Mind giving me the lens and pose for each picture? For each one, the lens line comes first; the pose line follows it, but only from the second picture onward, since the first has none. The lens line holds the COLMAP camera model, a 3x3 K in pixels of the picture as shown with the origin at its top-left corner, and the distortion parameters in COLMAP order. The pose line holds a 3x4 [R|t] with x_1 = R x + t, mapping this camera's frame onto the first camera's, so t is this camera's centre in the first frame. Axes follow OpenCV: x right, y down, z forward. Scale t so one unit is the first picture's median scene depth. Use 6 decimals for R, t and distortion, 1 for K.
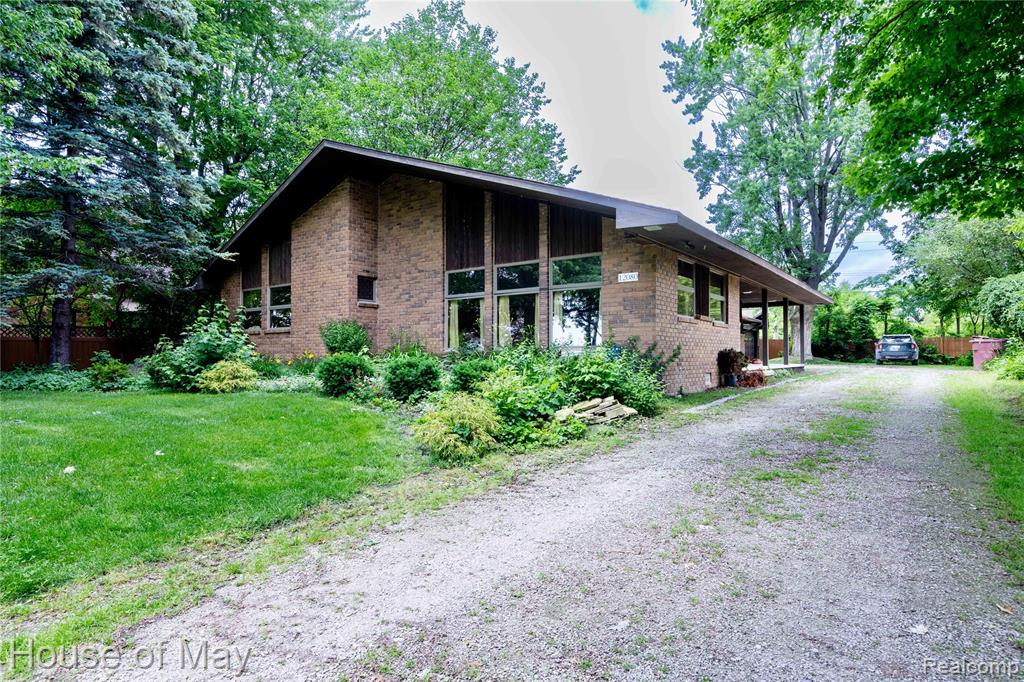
lens RADIAL K [[599.8, 0, 512.0], [0, 599.8, 342.8], [0, 0, 1]] dist [0.000073, -0.000113]
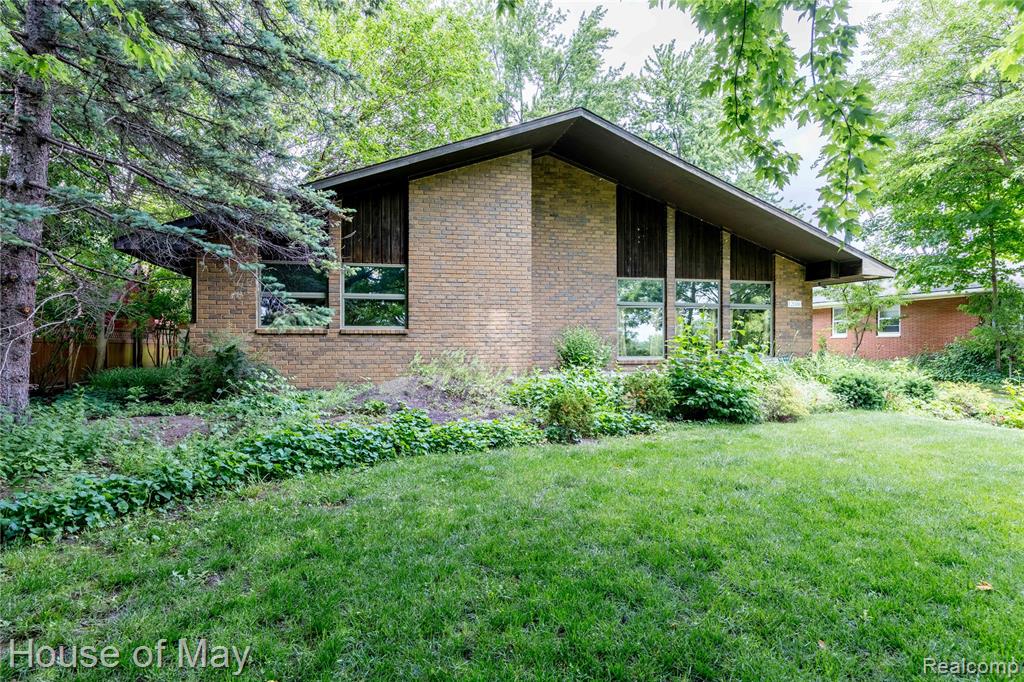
lens RADIAL K [[599.8, 0, 512.0], [0, 599.8, 342.6], [0, 0, 1]] dist [0.000073, -0.000113]
pose [[0.622140, 0.005368, 0.782887, -1.039210], [-0.019960, 0.999760, 0.009007, -0.020228], [-0.782651, -0.021230, 0.622098, 0.563793]]
